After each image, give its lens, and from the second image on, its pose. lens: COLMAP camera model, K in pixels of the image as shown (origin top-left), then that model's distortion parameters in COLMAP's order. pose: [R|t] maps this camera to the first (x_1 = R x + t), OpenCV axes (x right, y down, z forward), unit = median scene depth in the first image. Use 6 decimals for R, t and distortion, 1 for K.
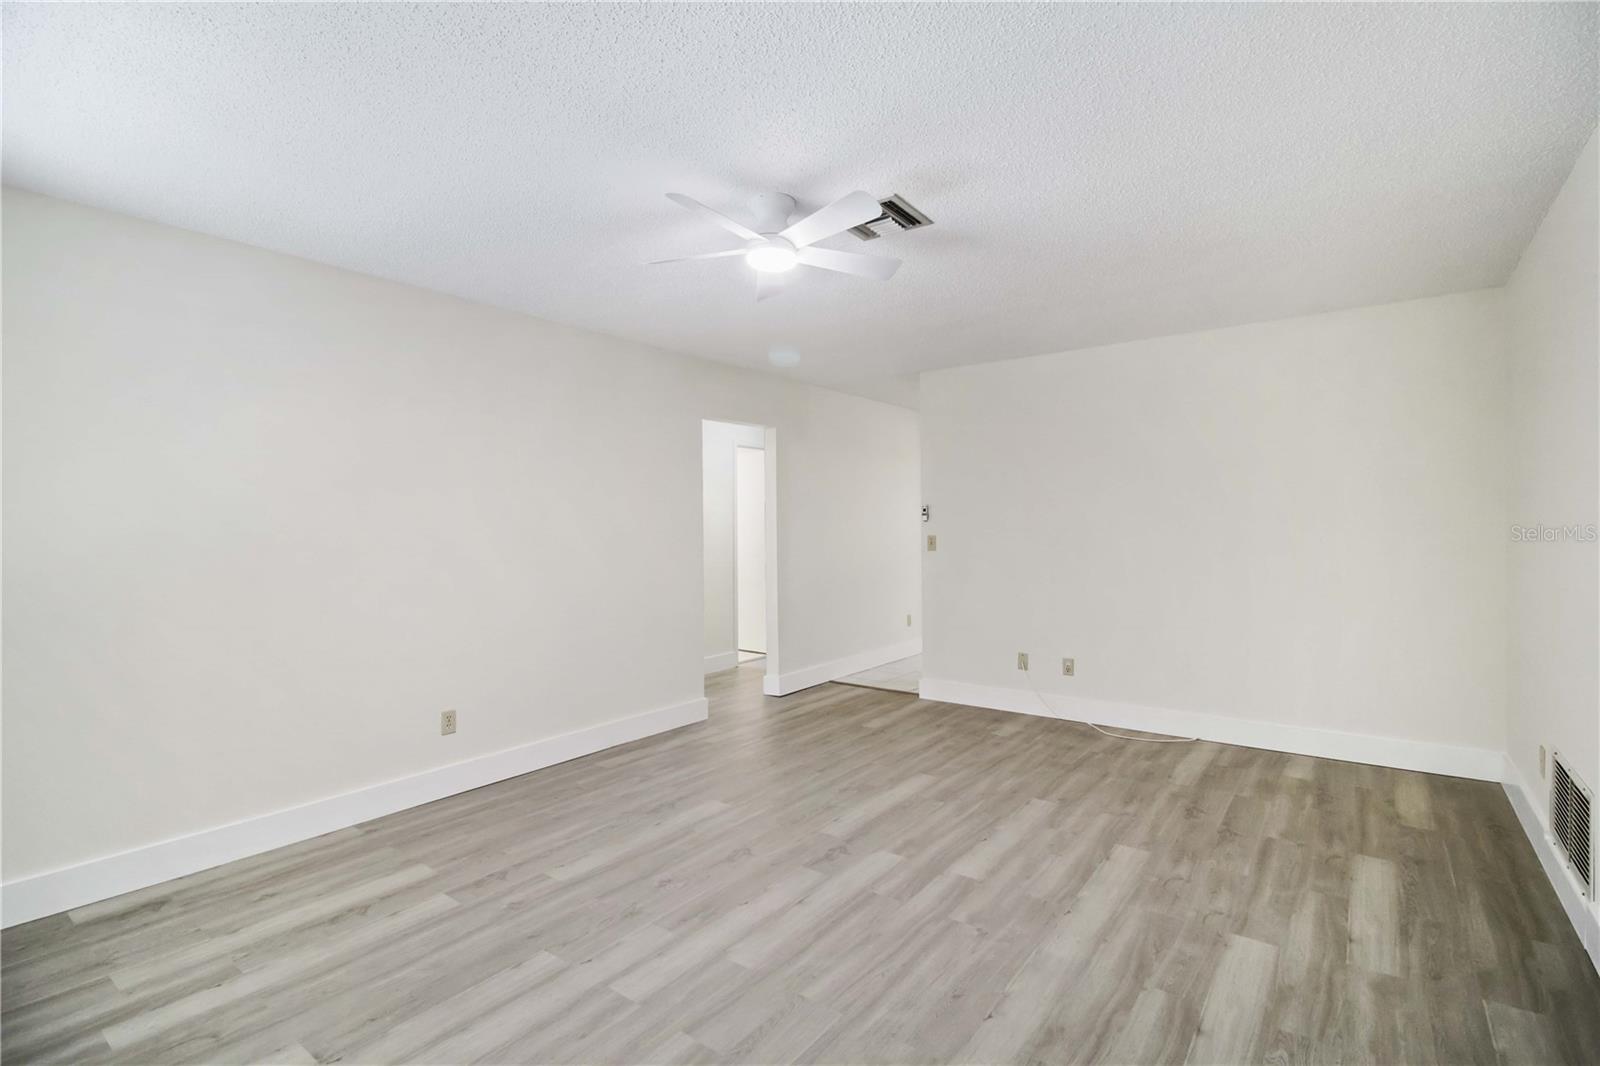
lens RADIAL K [[742.6, 0, 801.6], [0, 742.6, 528.1], [0, 0, 1]] dist [0.015647, -0.007917]
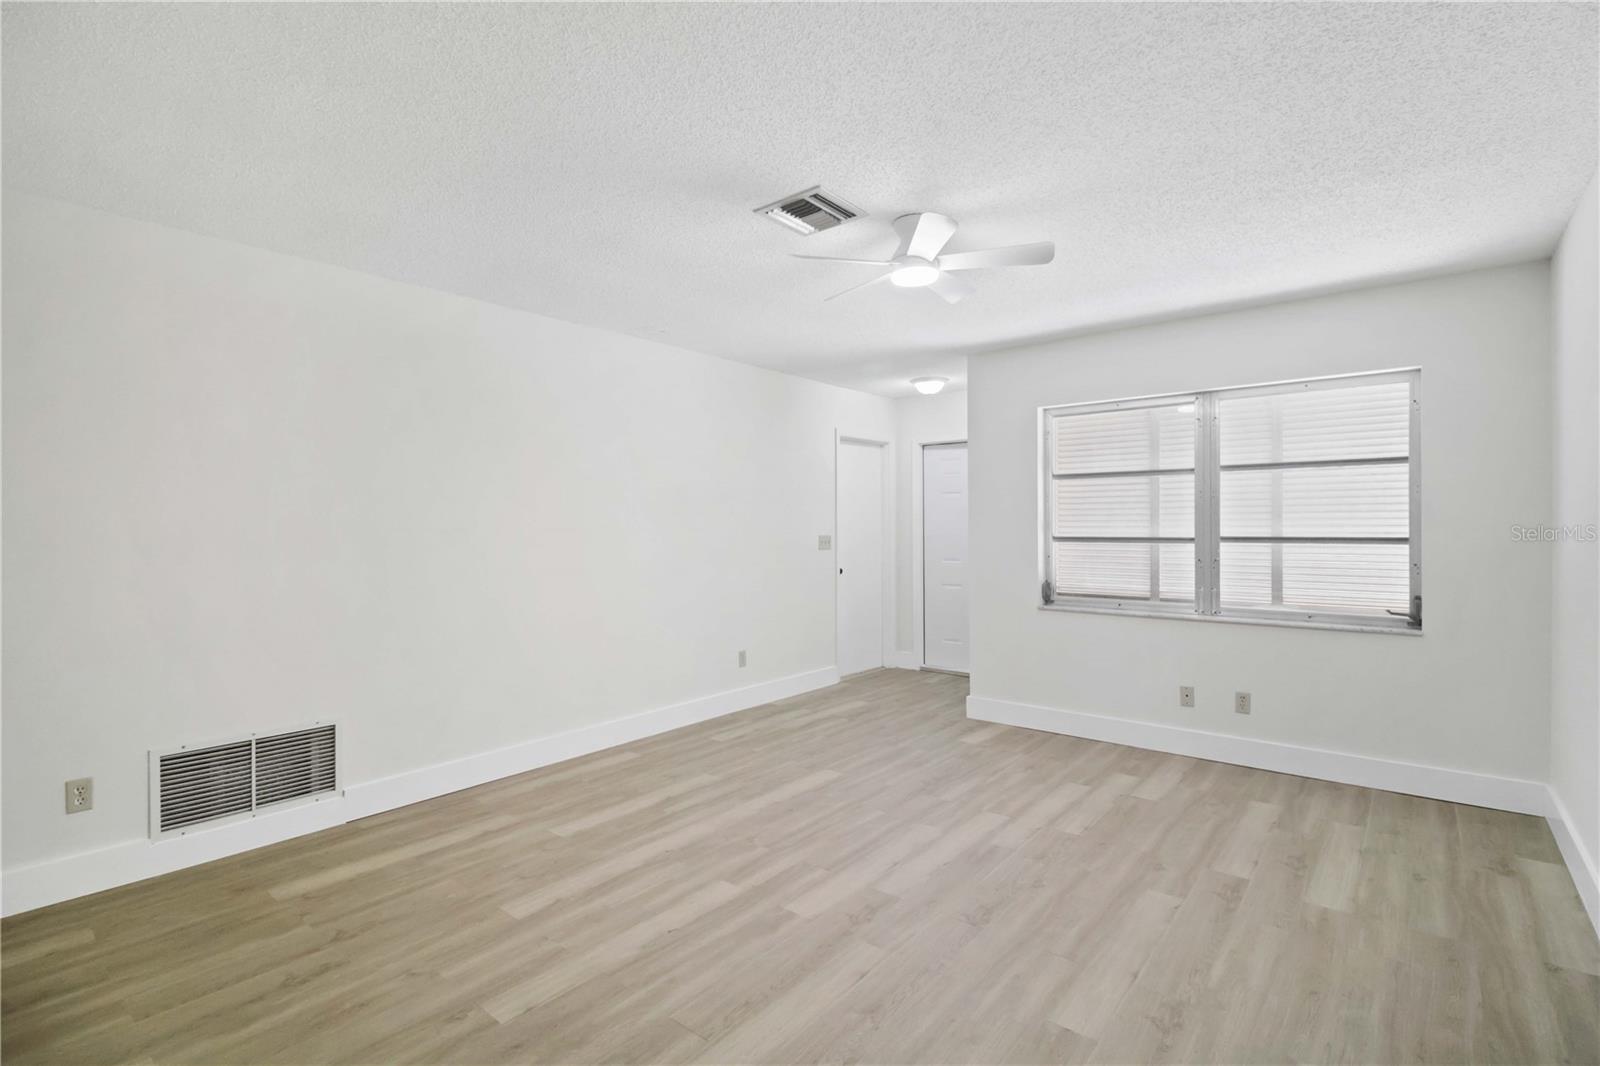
lens RADIAL K [[742.6, 0, 801.2], [0, 742.6, 531.3], [0, 0, 1]] dist [0.015647, -0.007917]
pose [[-0.999151, 0.012448, 0.039268, 0.082826], [0.012869, 0.999862, 0.010488, -0.005246], [-0.039132, 0.010984, -0.999174, 1.961705]]
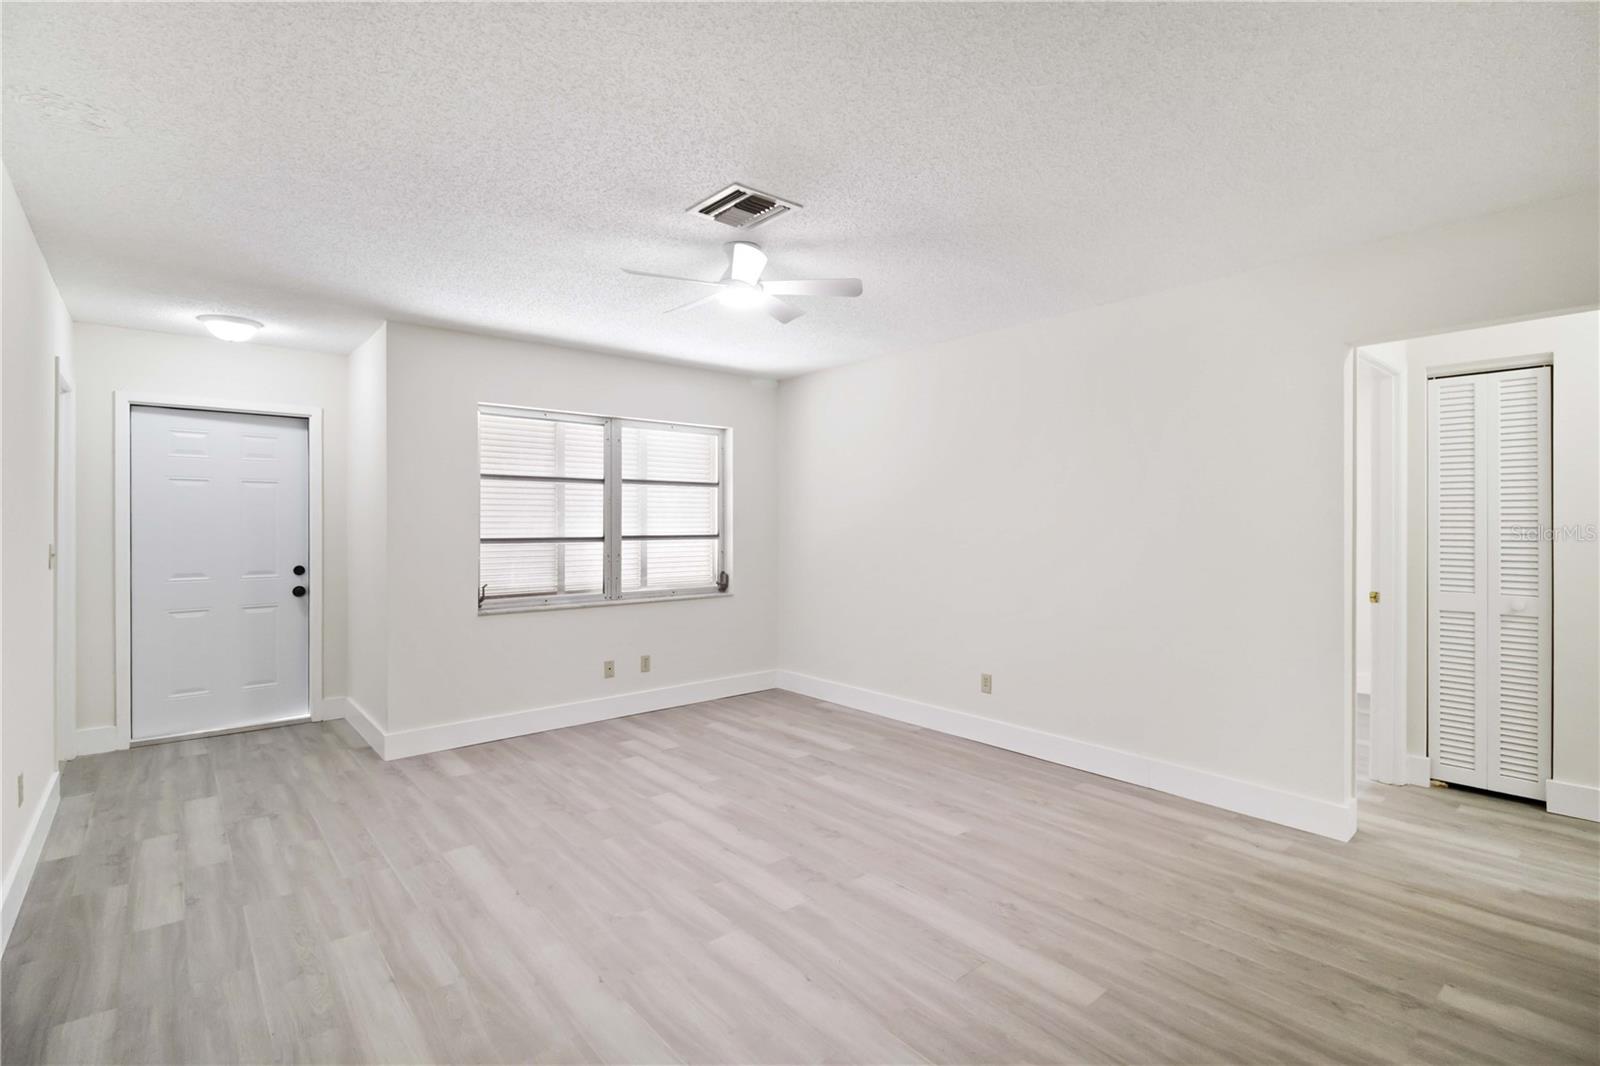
lens RADIAL K [[742.6, 0, 798.5], [0, 742.6, 524.7], [0, 0, 1]] dist [0.015647, -0.007917]
pose [[-0.217832, 0.008104, -0.975953, 1.025681], [-0.001271, 0.999962, 0.008587, -0.012526], [0.975985, 0.003111, -0.217813, 1.266939]]
